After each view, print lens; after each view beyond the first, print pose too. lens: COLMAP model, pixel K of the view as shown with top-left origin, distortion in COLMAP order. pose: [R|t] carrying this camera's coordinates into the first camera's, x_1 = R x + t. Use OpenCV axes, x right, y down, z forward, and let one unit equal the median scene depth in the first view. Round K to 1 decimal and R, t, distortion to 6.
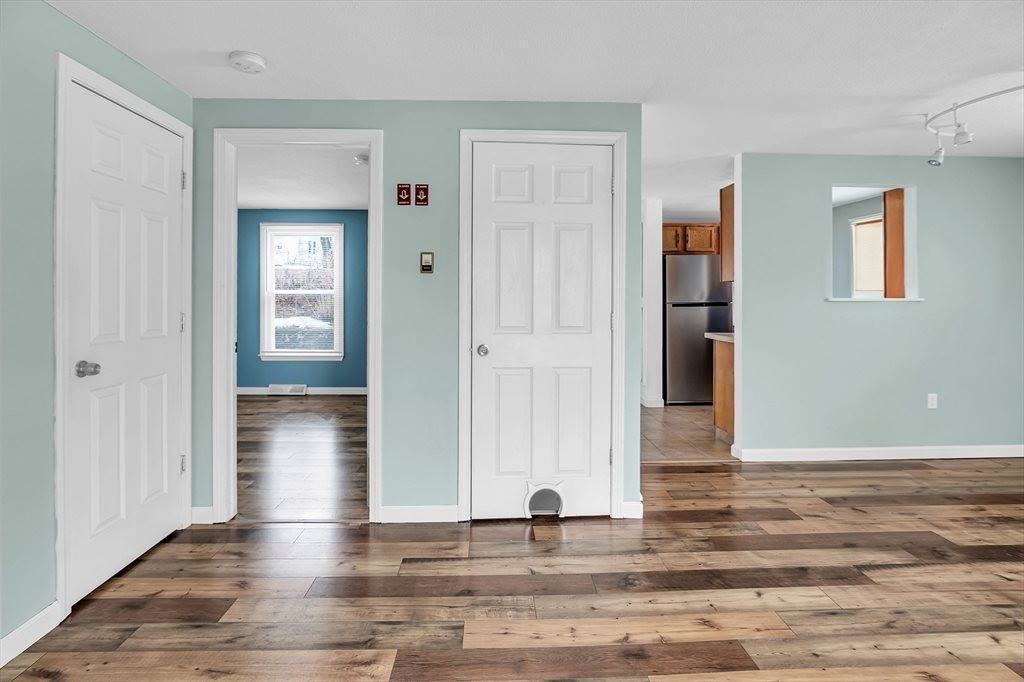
lens RADIAL K [[516.2, 0, 508.4], [0, 516.2, 299.9], [0, 0, 1]] dist [-0.028578, 0.009413]
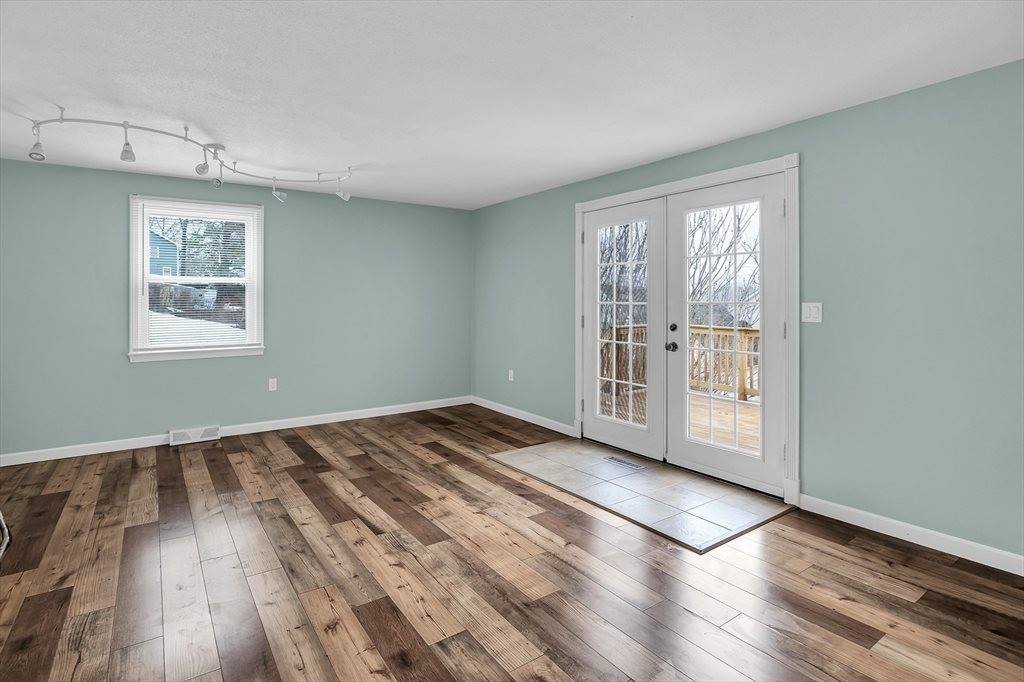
lens RADIAL K [[516.2, 0, 508.4], [0, 516.2, 299.9], [0, 0, 1]] dist [-0.028578, 0.009413]
pose [[-0.542012, 0.000405, 0.840371, -0.575928], [0.009243, 0.999942, 0.005480, -0.010955], [-0.840320, 0.010738, -0.541984, 1.112911]]
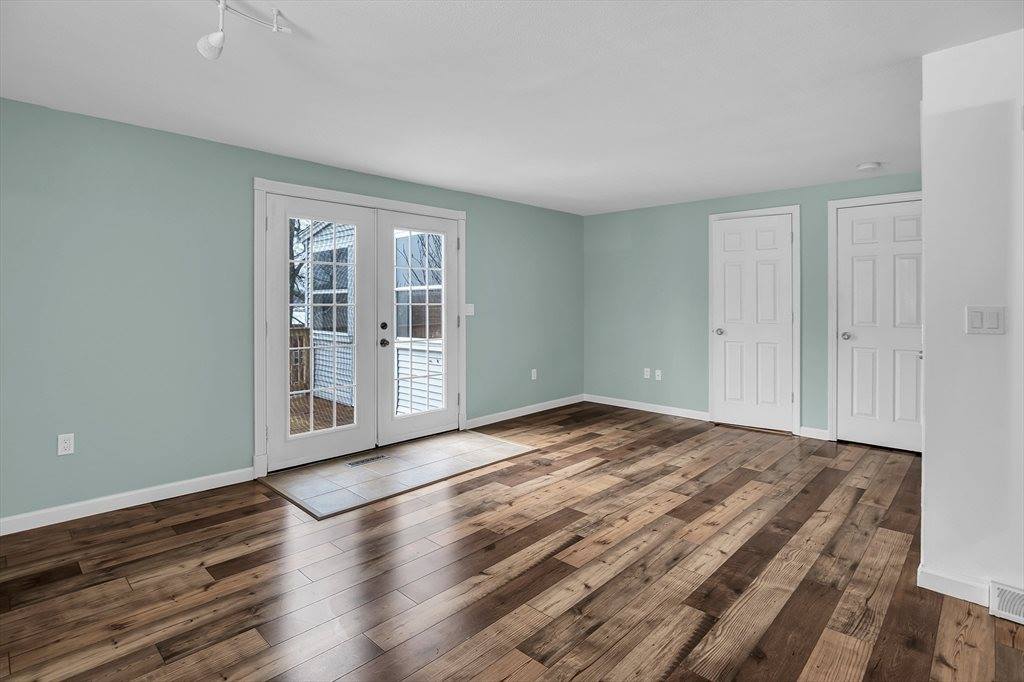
lens RADIAL K [[516.2, 0, 508.4], [0, 516.2, 299.9], [0, 0, 1]] dist [-0.028578, 0.009413]
pose [[-0.717021, -0.006619, -0.697020, 1.653289], [-0.009406, 0.999956, 0.000181, -0.008231], [0.696988, 0.006686, -0.717052, 1.471963]]
